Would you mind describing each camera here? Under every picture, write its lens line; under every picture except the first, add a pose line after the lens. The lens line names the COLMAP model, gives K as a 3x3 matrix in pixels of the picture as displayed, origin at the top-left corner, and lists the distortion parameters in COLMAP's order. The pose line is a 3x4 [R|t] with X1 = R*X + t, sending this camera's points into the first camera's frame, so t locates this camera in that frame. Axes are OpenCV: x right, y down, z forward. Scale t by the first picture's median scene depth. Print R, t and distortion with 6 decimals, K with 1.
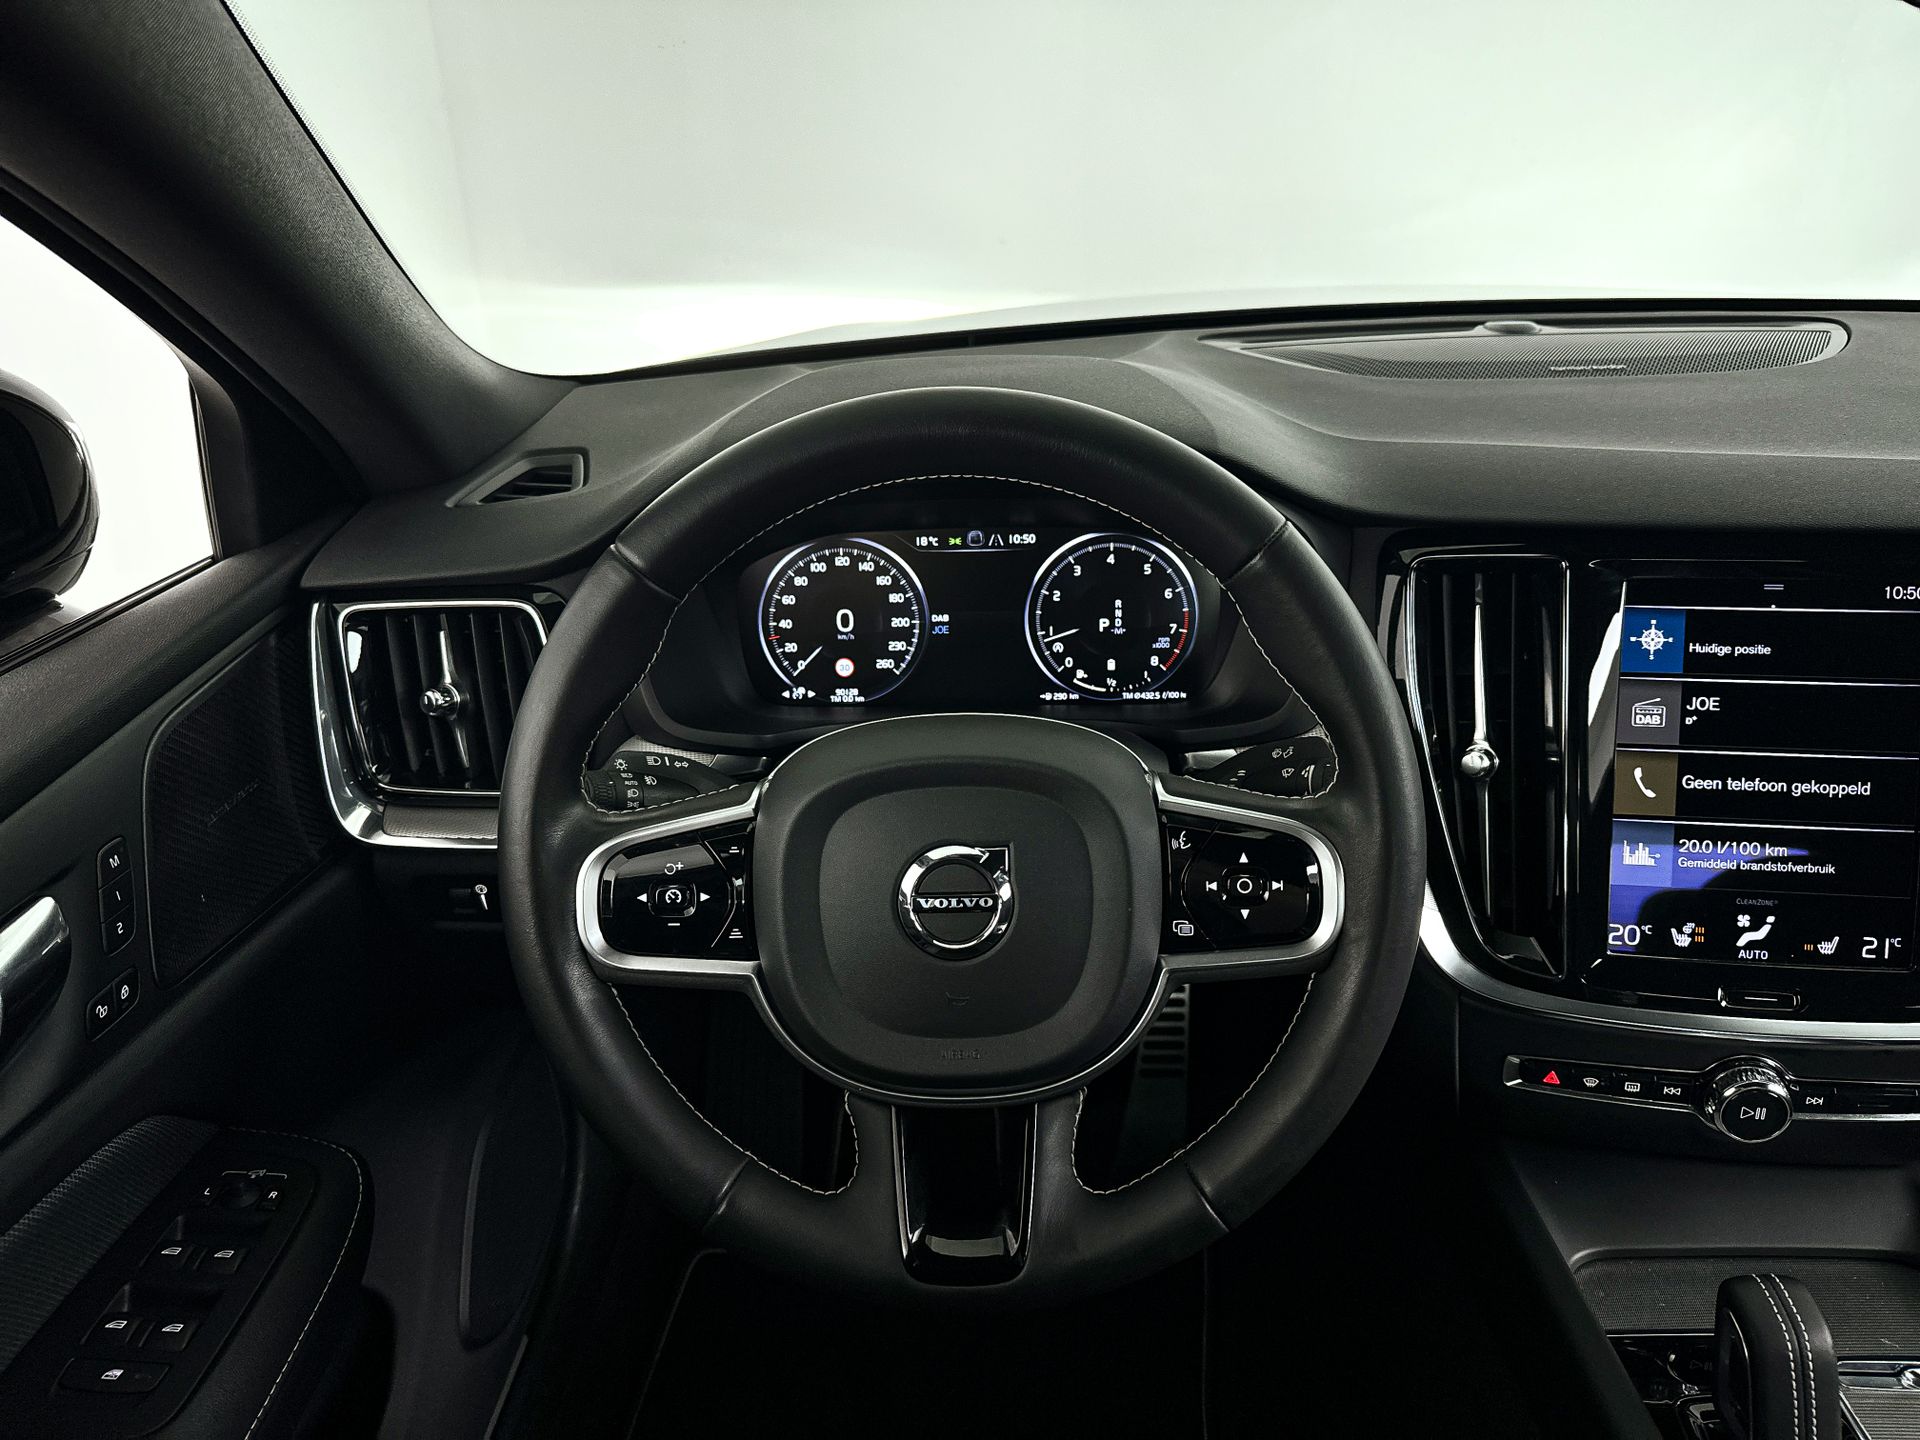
lens RADIAL K [[1384.1, 0, 954.1], [0, 1384.1, 719.9], [0, 0, 1]] dist [0.061033, -0.107495]
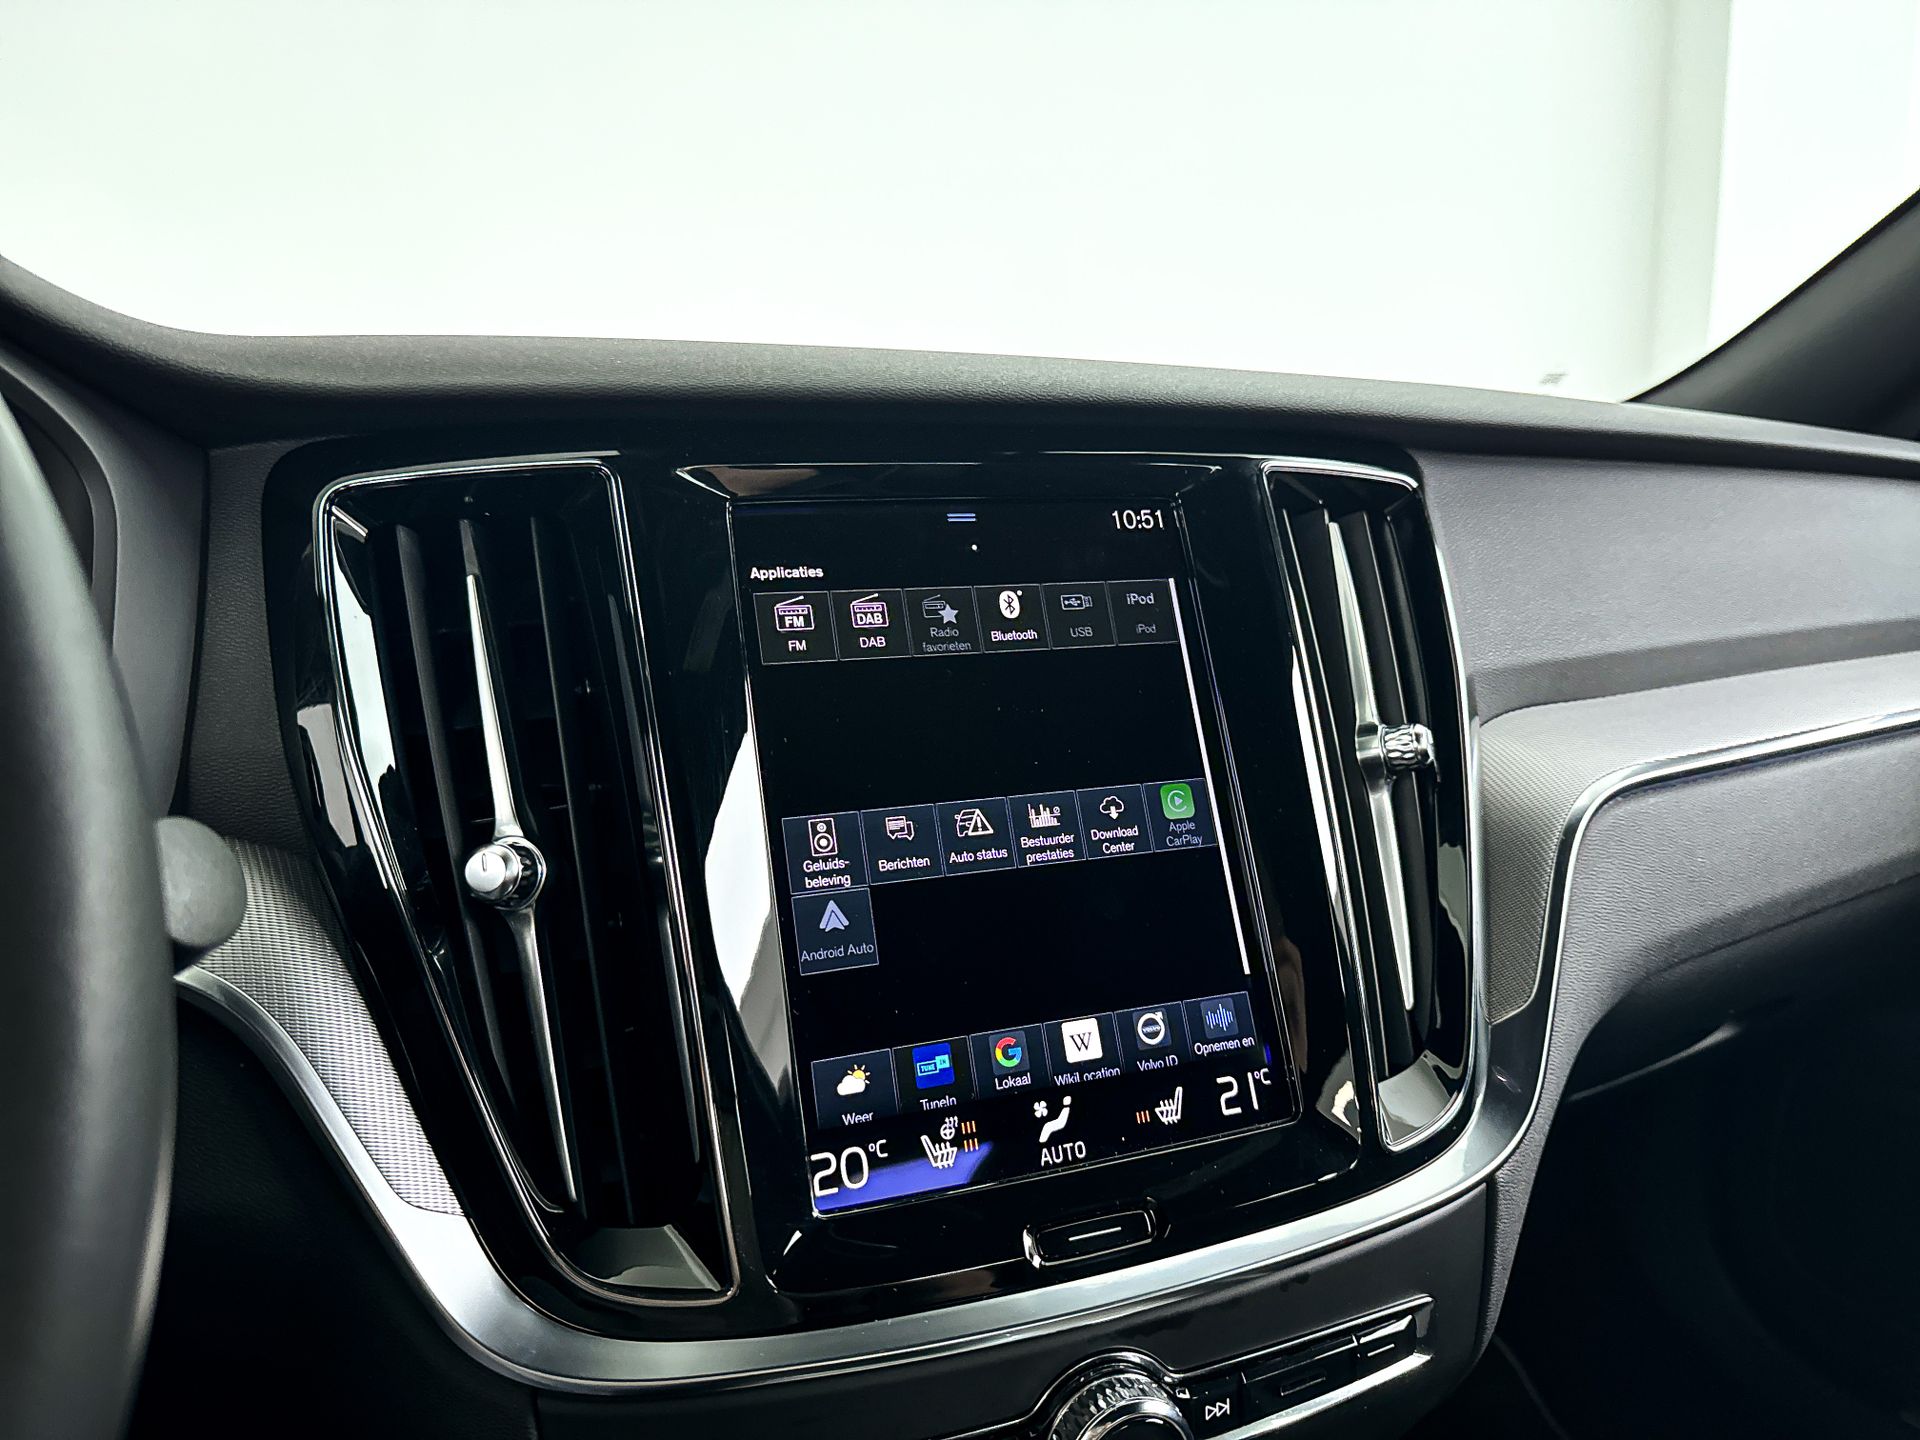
lens RADIAL K [[1384.1, 0, 966.0], [0, 1384.1, 720.0], [0, 0, 1]] dist [0.061033, -0.107495]
pose [[0.856741, -0.053538, 0.512961, 0.273603], [0.199036, 0.951871, -0.233081, 0.126950], [-0.475794, 0.301788, 0.826162, 0.522503]]
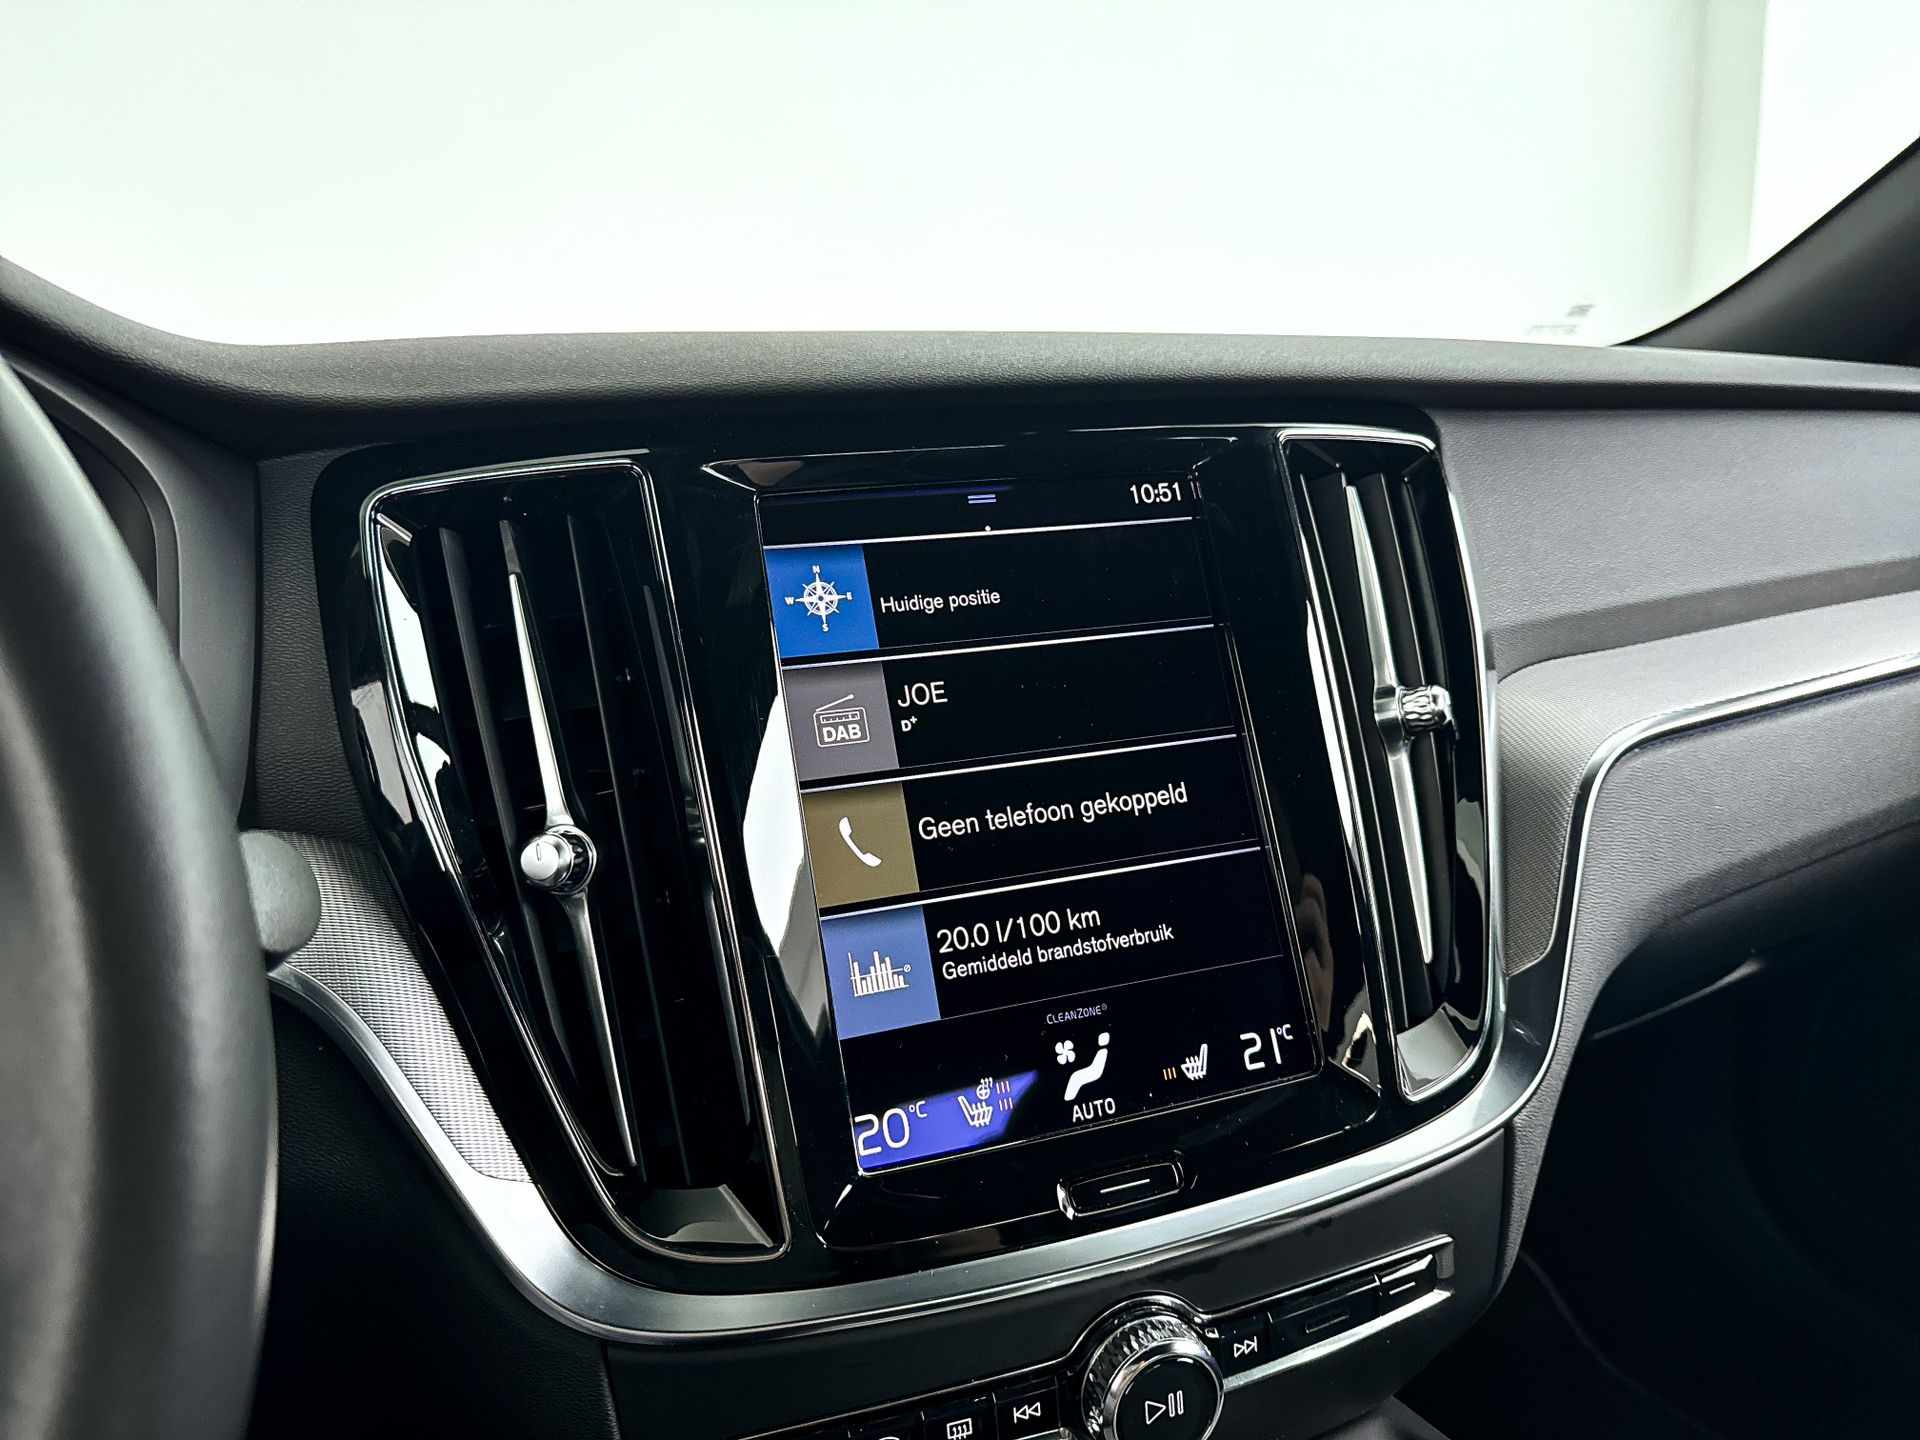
lens RADIAL K [[1384.1, 0, 961.4], [0, 1384.1, 719.4], [0, 0, 1]] dist [0.061033, -0.107495]
pose [[0.867899, -0.098642, 0.486849, 0.267007], [0.216925, 0.956956, -0.192816, 0.113922], [-0.446873, 0.272954, 0.851939, 0.499533]]
